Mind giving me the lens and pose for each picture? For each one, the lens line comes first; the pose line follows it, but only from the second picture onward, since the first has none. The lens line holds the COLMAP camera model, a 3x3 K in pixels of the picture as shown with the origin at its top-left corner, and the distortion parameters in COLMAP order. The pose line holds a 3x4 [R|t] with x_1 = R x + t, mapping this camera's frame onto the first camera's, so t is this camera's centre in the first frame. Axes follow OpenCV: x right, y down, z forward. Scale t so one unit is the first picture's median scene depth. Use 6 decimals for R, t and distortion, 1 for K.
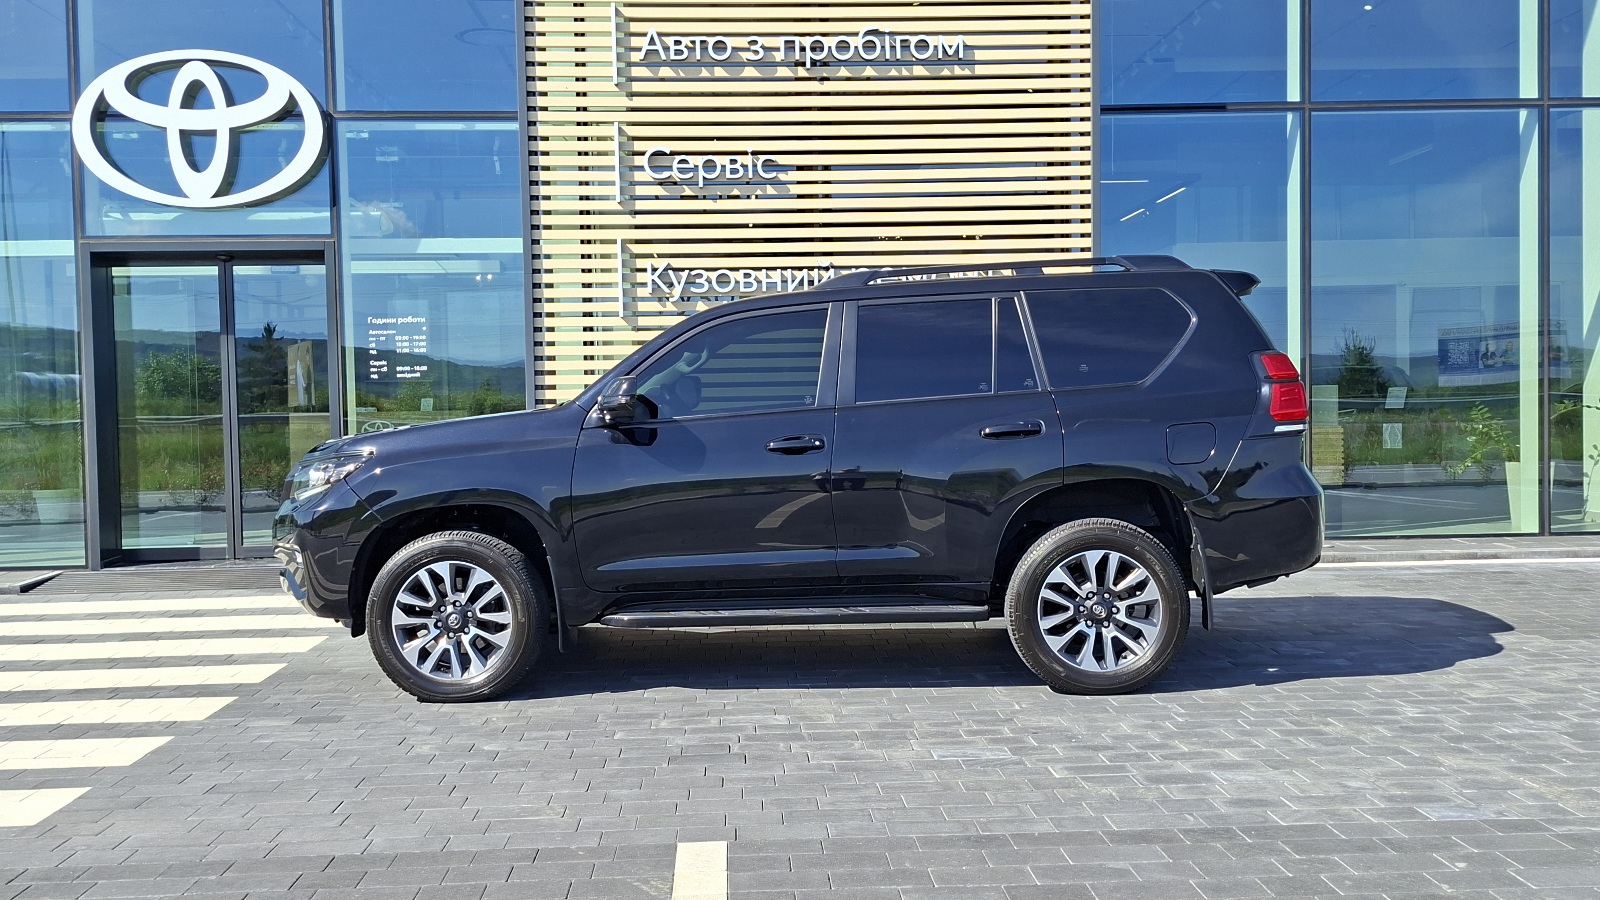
lens RADIAL K [[1386.9, 0, 800.9], [0, 1386.9, 455.8], [0, 0, 1]] dist [0.120219, -0.166682]
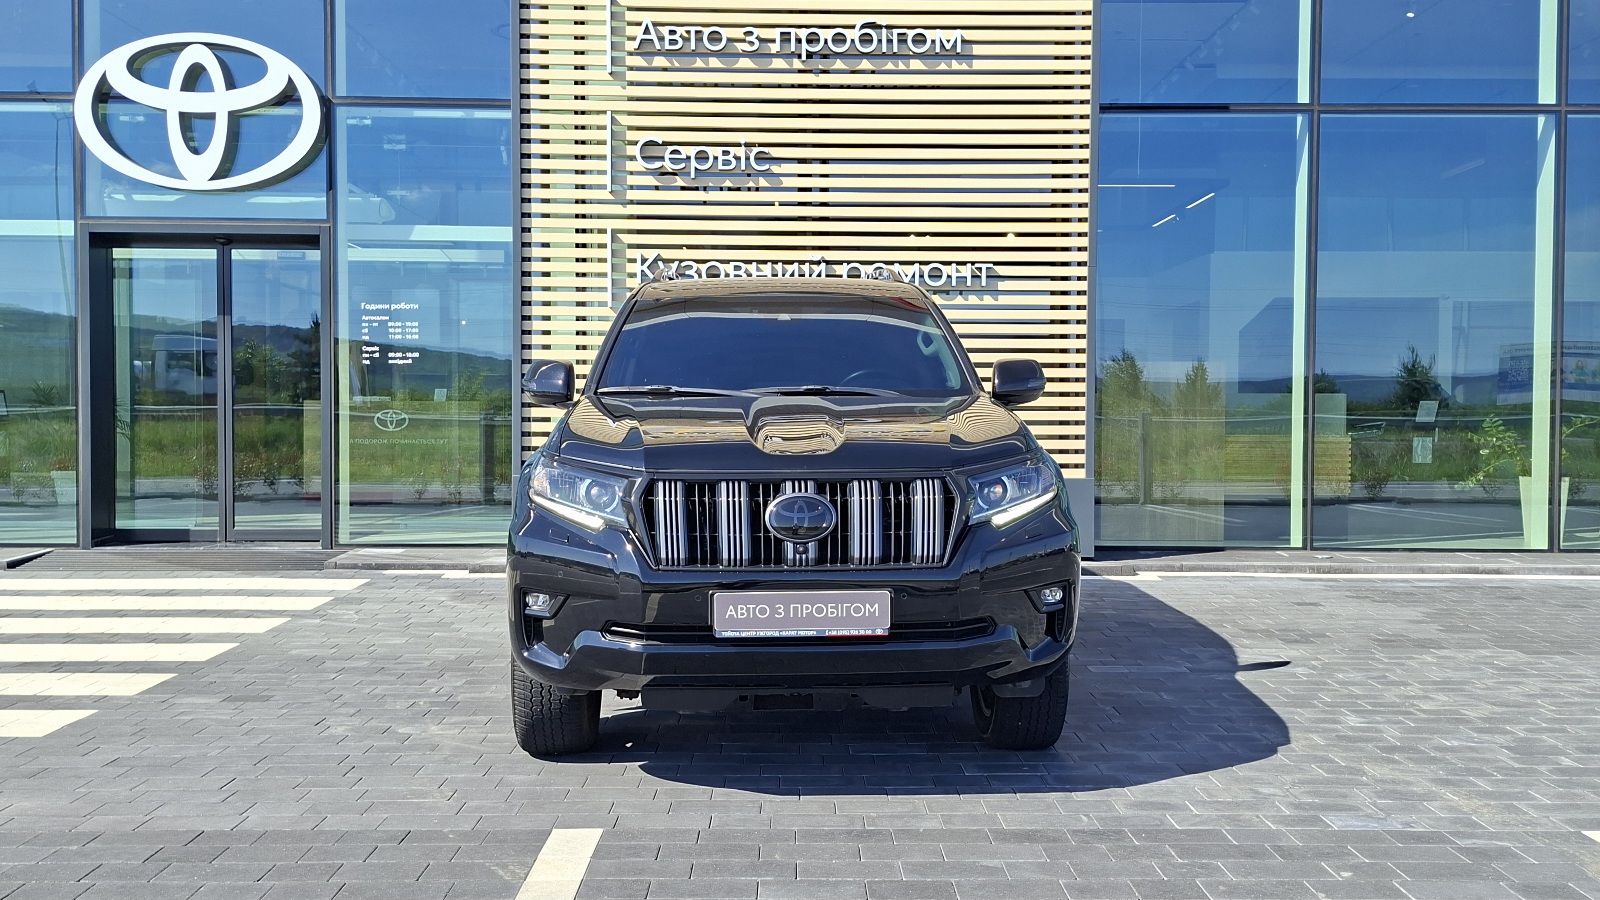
lens RADIAL K [[1390.5, 0, 810.2], [0, 1390.5, 452.5], [0, 0, 1]] dist [0.117077, -0.164164]
pose [[0.999272, 0.023812, -0.029805, 0.046021], [-0.023984, 0.999698, -0.005439, 0.005904], [0.029667, 0.006150, 0.999541, 0.008937]]
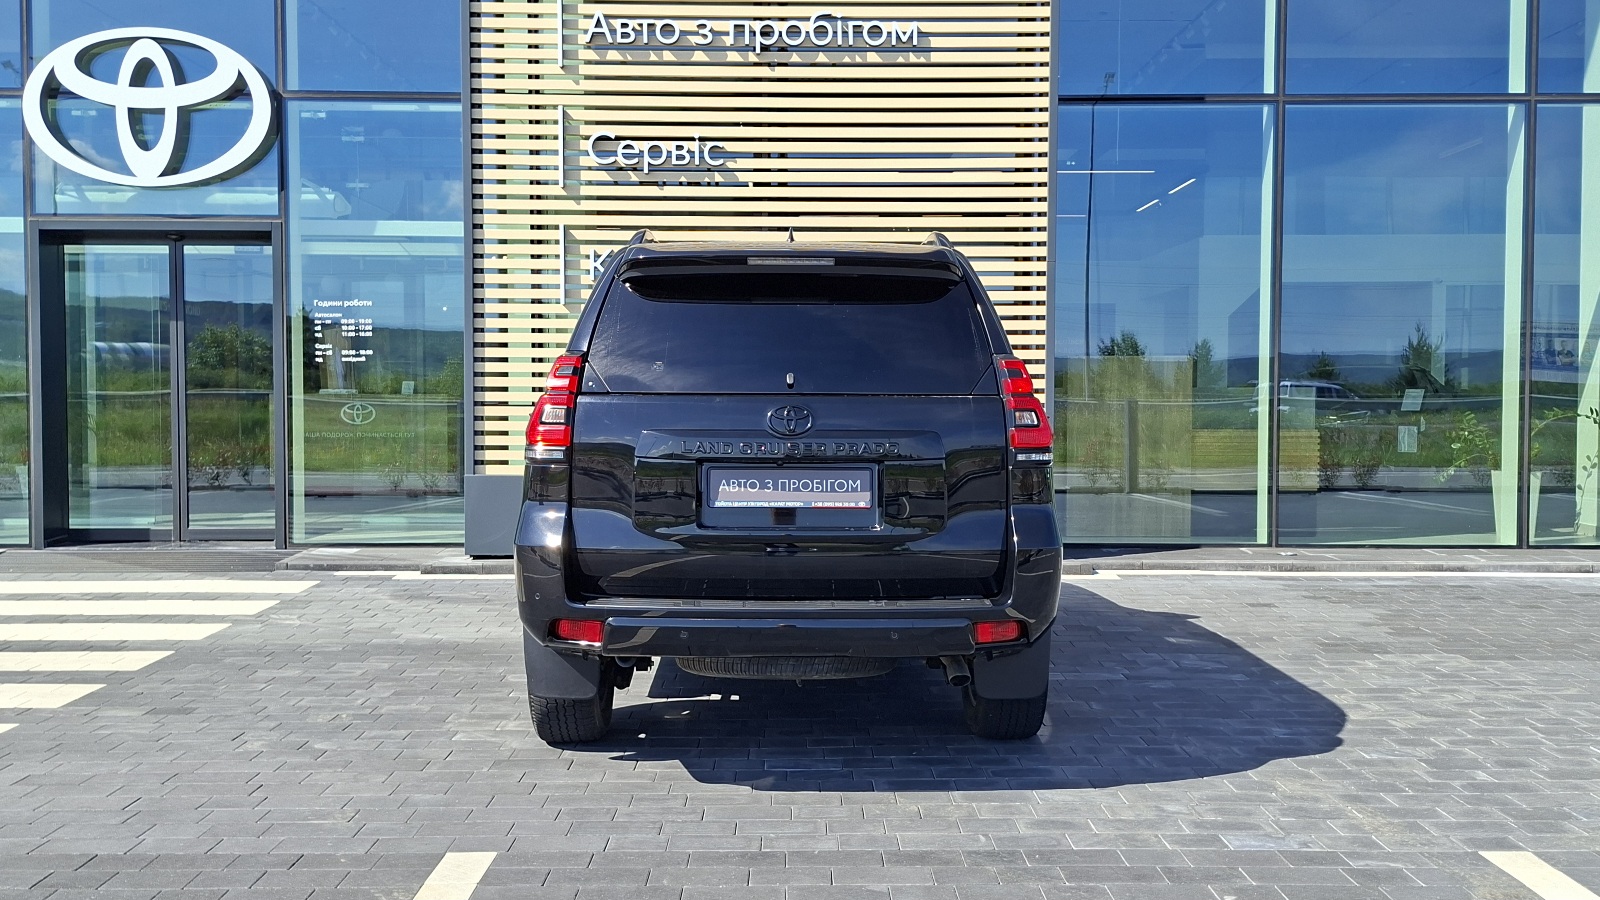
lens RADIAL K [[1412.9, 0, 800.0], [0, 1412.9, 450.0], [0, 0, 1]] dist [0.117963, -0.170398]
pose [[0.999166, 0.021229, -0.034892, 0.075082], [-0.021070, 0.999766, 0.004937, -0.005569], [0.034989, -0.004198, 0.999379, 0.005193]]
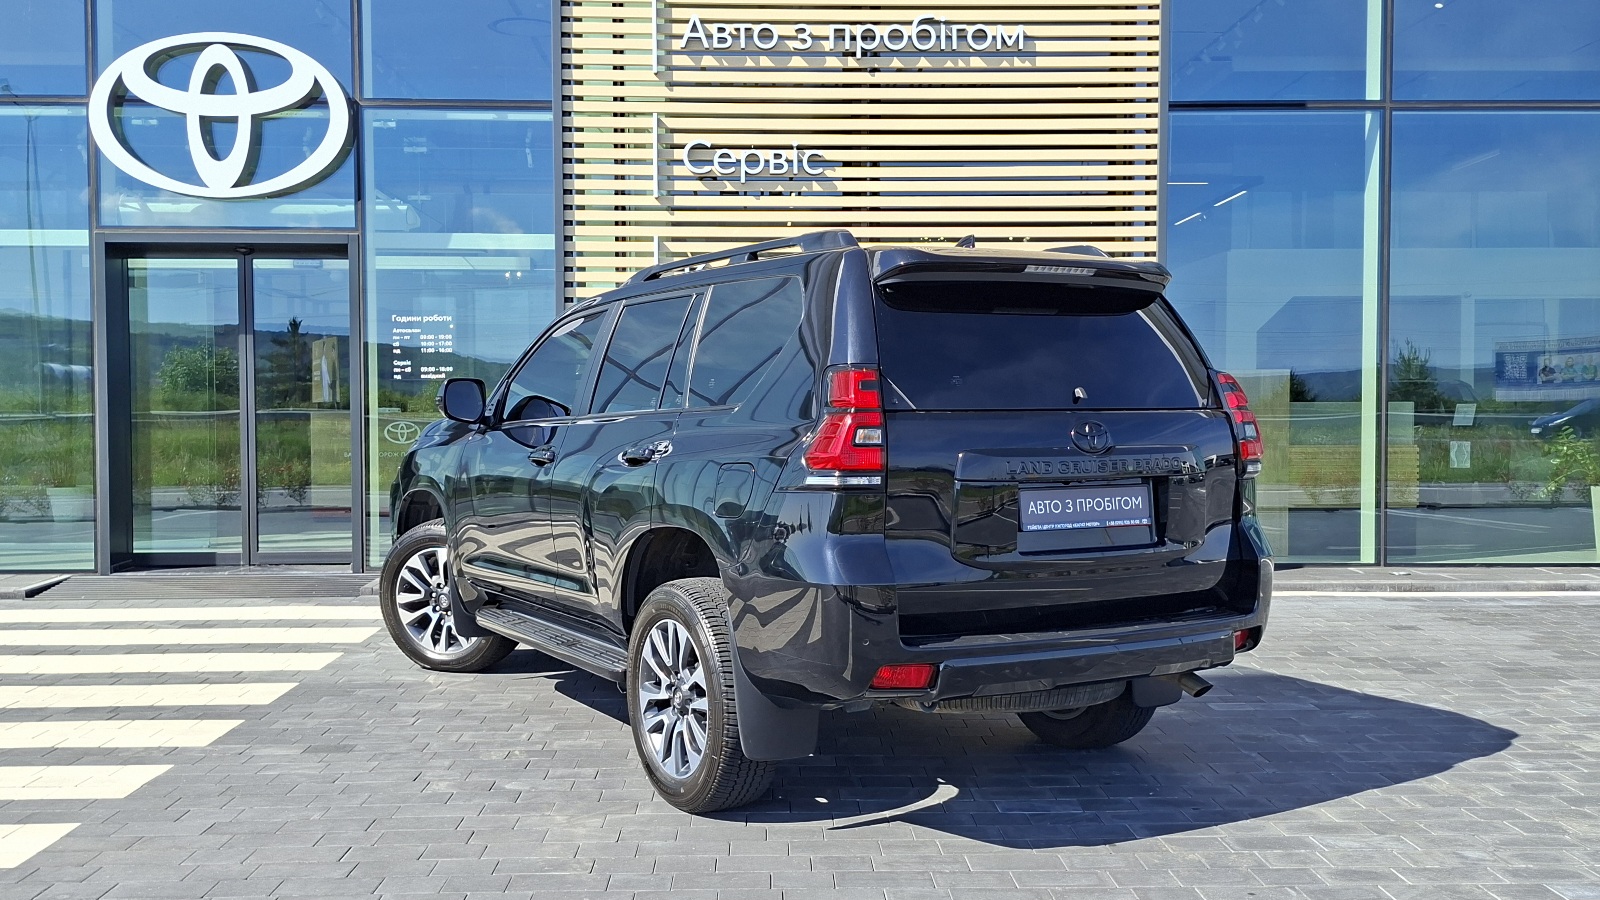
lens RADIAL K [[1417.7, 0, 803.7], [0, 1417.7, 458.7], [0, 0, 1]] dist [0.121820, -0.174200]
pose [[0.999661, 0.016931, -0.019796, -0.008100], [-0.016964, 0.999855, -0.001496, -0.004484], [0.019768, 0.001832, 0.999803, 0.033071]]
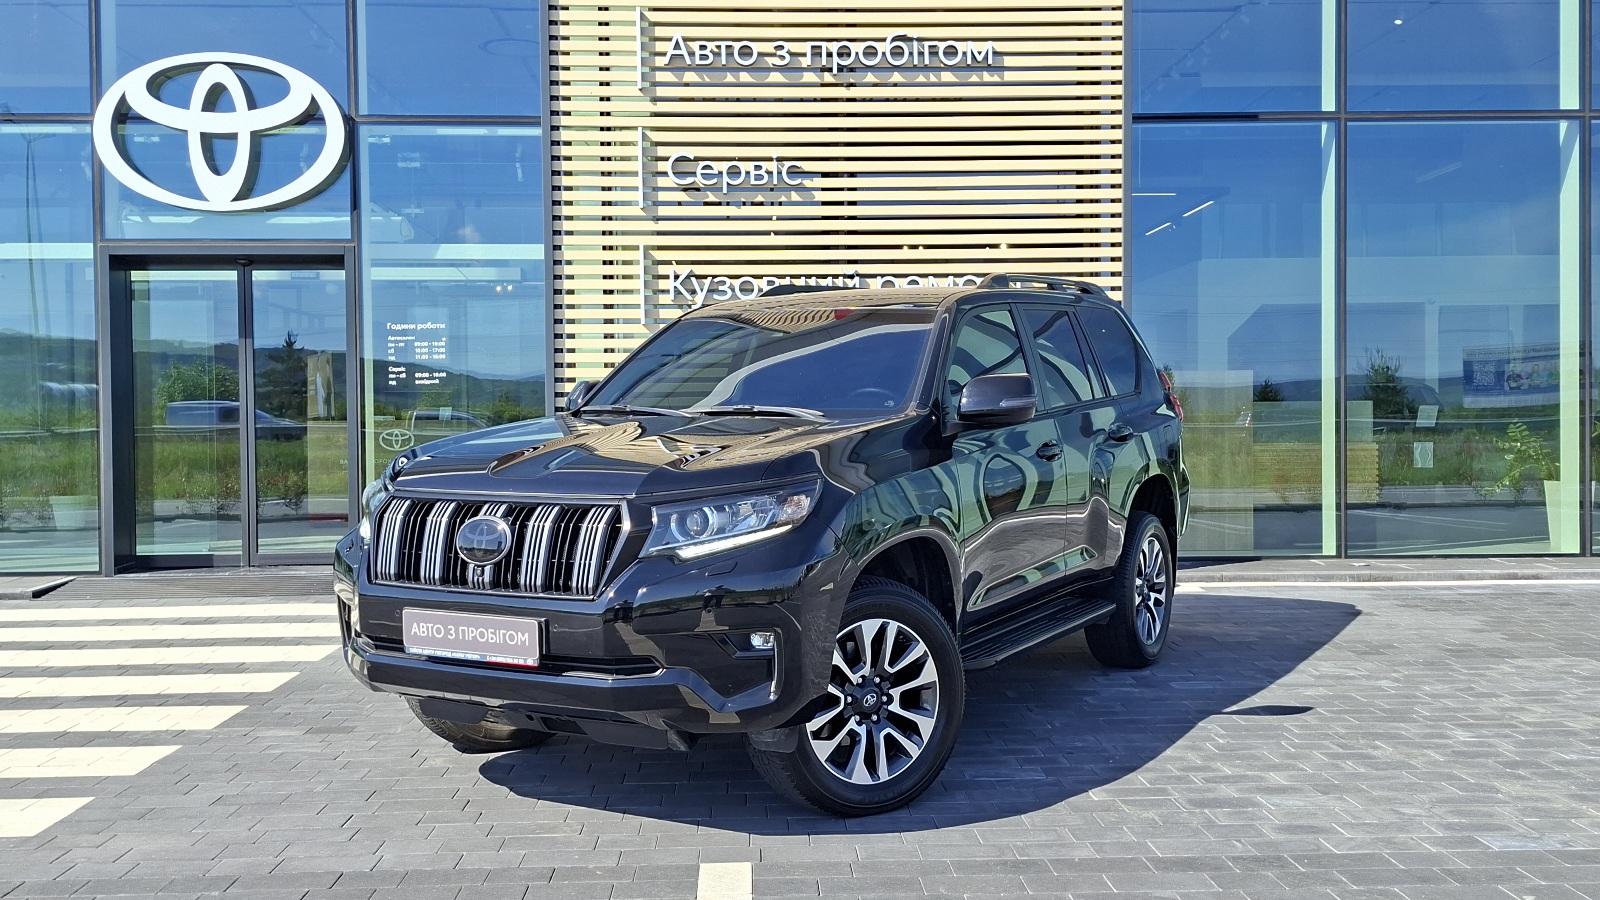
lens RADIAL K [[1390.8, 0, 800.0], [0, 1390.8, 450.0], [0, 0, 1]] dist [0.120218, -0.166098]
pose [[0.999872, 0.009163, -0.013117, -0.003928], [-0.009363, 0.999840, -0.015225, 0.003352], [0.012976, 0.015346, 0.999798, 0.015275]]
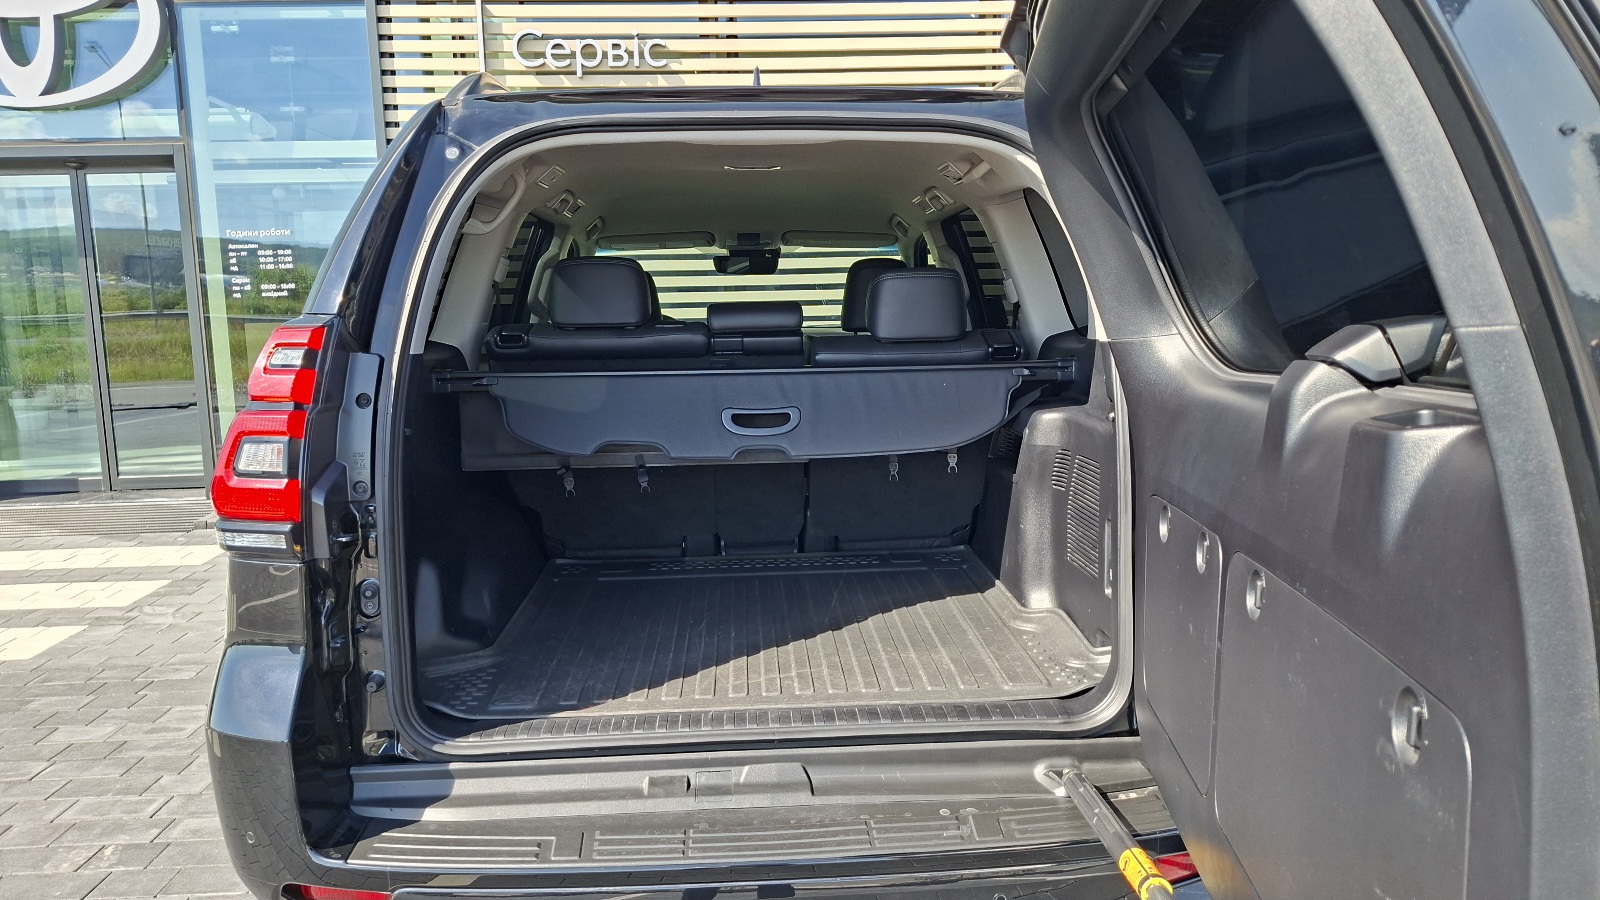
lens RADIAL K [[1105.3, 0, 806.7], [0, 1105.3, 448.5], [0, 0, 1]] dist [0.002520, -0.002518]
pose [[0.999893, -0.005262, 0.013622, 0.059489], [0.003859, 0.994874, 0.101051, -0.030844], [-0.014084, -0.100988, 0.994788, 0.285985]]
